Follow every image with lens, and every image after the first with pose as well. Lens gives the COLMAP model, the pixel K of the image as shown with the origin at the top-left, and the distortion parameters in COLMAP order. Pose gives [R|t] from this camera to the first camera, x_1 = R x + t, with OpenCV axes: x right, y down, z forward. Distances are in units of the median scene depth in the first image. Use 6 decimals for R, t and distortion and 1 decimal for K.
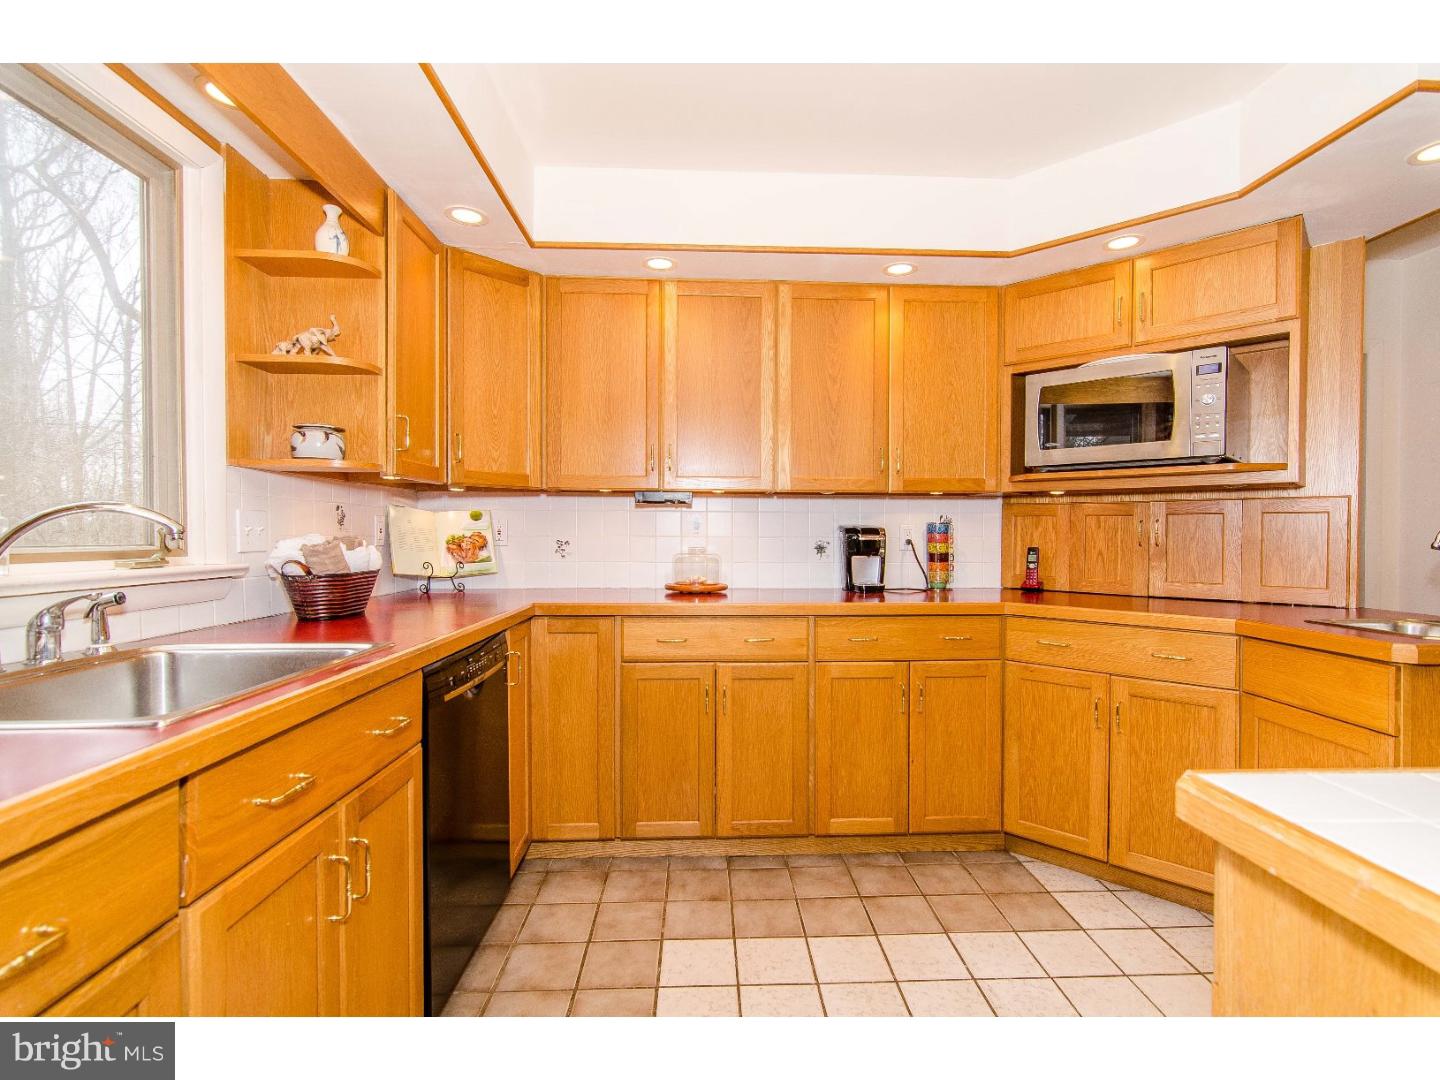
lens RADIAL K [[678.5, 0, 720.0], [0, 678.5, 540.0], [0, 0, 1]] dist [0.000298, 0.000024]
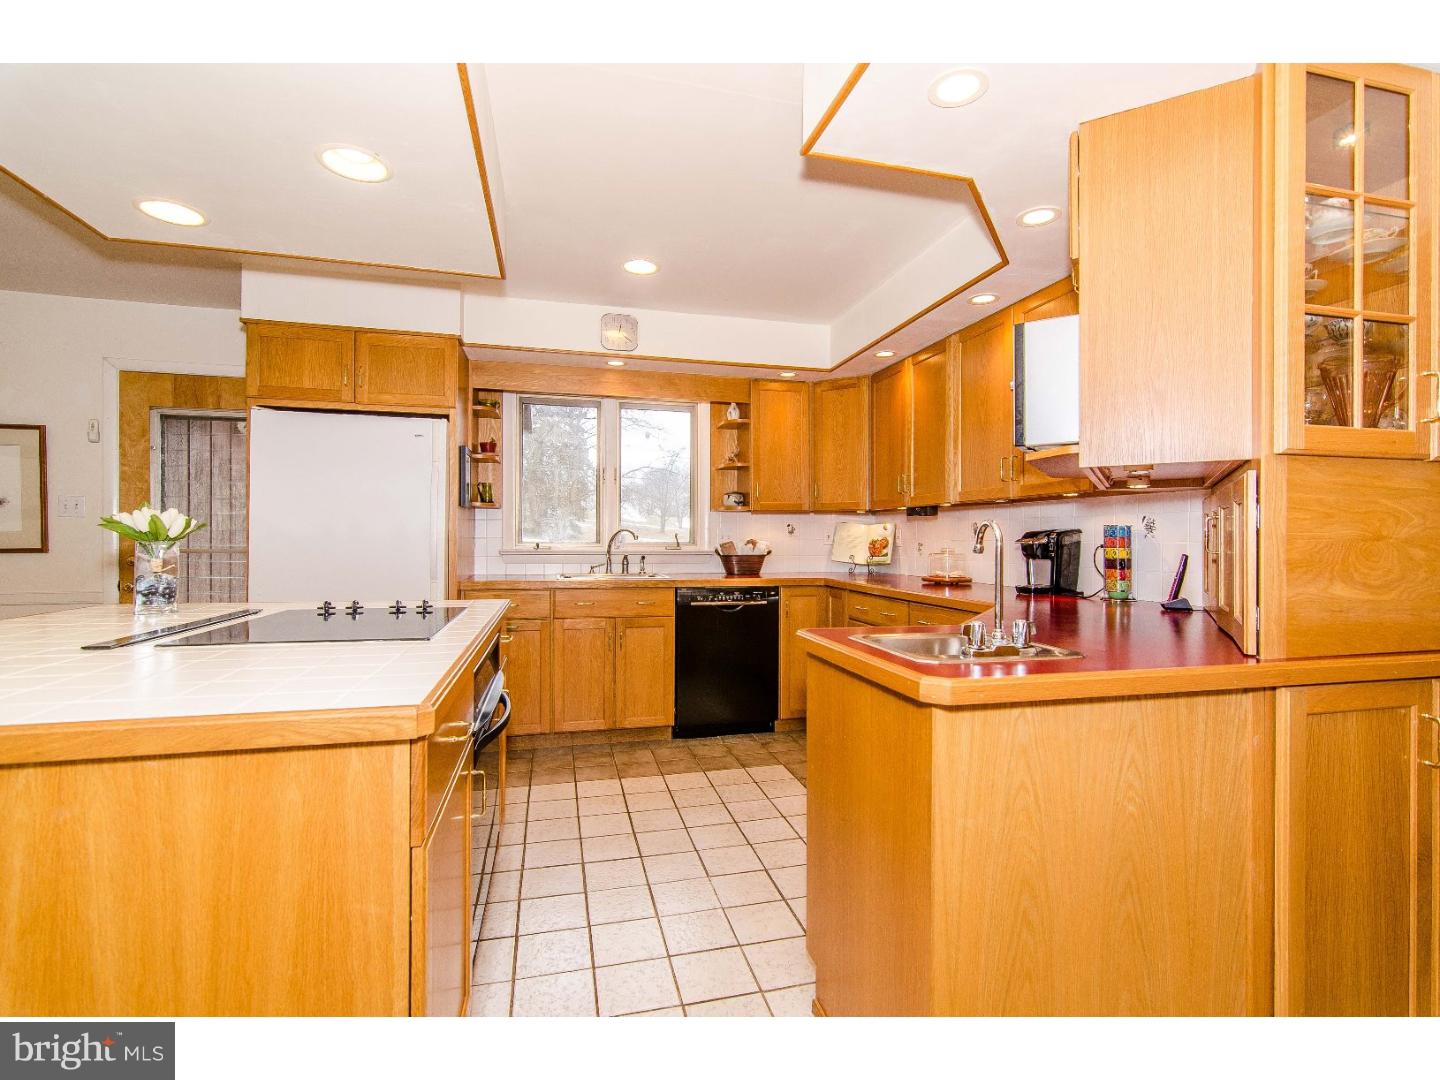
lens RADIAL K [[678.5, 0, 720.0], [0, 678.5, 540.0], [0, 0, 1]] dist [0.000298, 0.000024]
pose [[0.214529, 0.001967, -0.976716, 1.128417], [-0.005819, 0.999983, 0.000736, -0.003918], [0.976700, 0.005526, 0.214536, 0.309916]]
